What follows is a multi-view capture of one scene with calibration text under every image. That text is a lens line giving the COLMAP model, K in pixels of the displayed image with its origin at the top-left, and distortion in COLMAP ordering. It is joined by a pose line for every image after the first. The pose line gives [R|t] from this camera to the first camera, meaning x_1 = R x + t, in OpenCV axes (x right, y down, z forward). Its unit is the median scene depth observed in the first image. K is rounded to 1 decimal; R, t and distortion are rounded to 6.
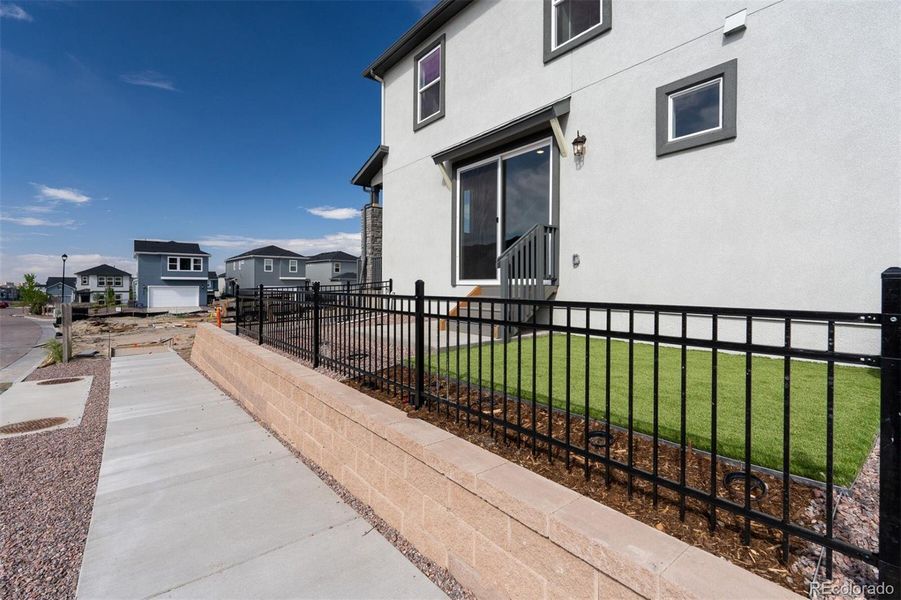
lens RADIAL K [[430.1, 0, 446.2], [0, 430.1, 289.8], [0, 0, 1]] dist [-0.001338, -0.000089]
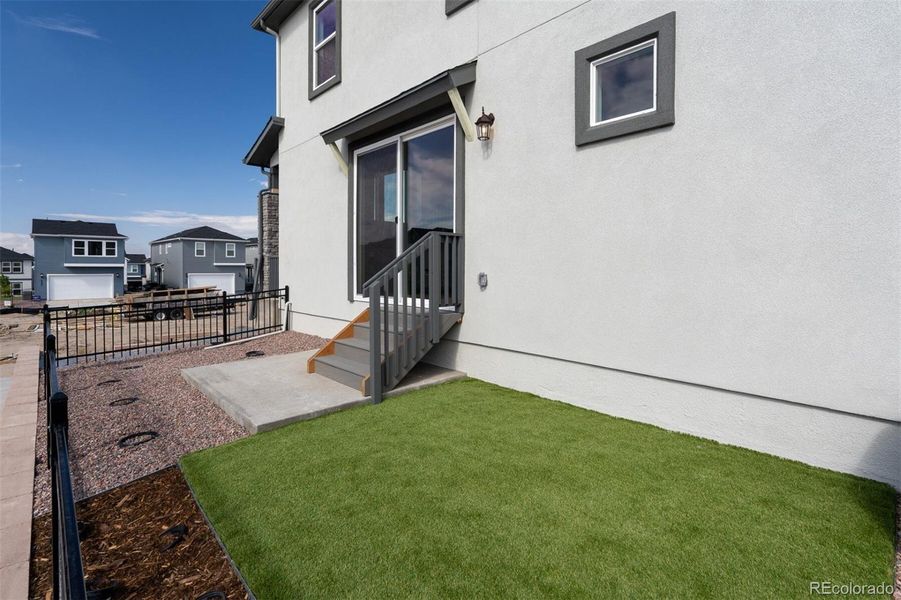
lens RADIAL K [[475.6, 0, 449.2], [0, 475.6, 274.6], [0, 0, 1]] dist [0.000193, 0.000143]
pose [[0.997796, -0.000370, 0.066353, 0.111556], [0.000215, 0.999997, 0.002349, -0.048249], [-0.066353, -0.002330, 0.997793, 0.108006]]
